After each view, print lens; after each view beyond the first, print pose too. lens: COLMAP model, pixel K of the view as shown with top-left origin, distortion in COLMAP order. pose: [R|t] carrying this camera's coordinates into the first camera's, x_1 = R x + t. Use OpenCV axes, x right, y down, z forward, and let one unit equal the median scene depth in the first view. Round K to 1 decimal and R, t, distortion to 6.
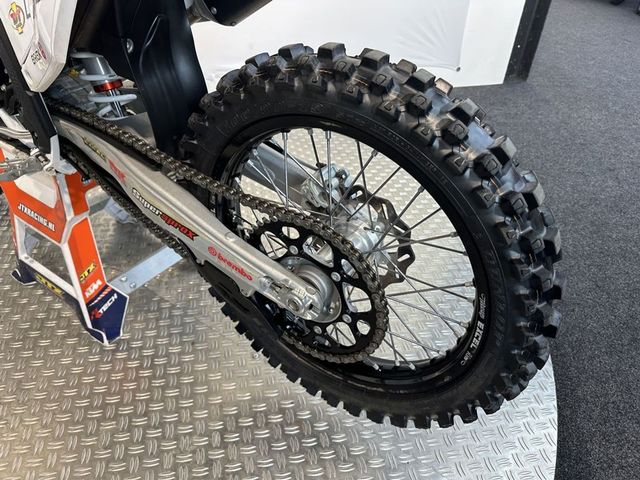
lens RADIAL K [[450.1, 0, 320.0], [0, 450.1, 240.0], [0, 0, 1]] dist [-0.007325, -0.004092]
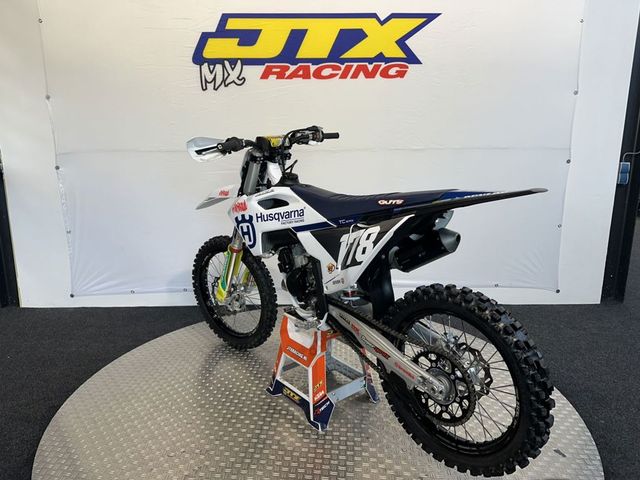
lens RADIAL K [[437.5, 0, 320.3], [0, 437.5, 234.3], [0, 0, 1]] dist [0.062466, -0.074109]
pose [[0.958908, 0.011543, -0.283482, 0.017588], [-0.136910, 0.893964, -0.426712, 0.431526], [0.248497, 0.447989, 0.858810, -1.298594]]
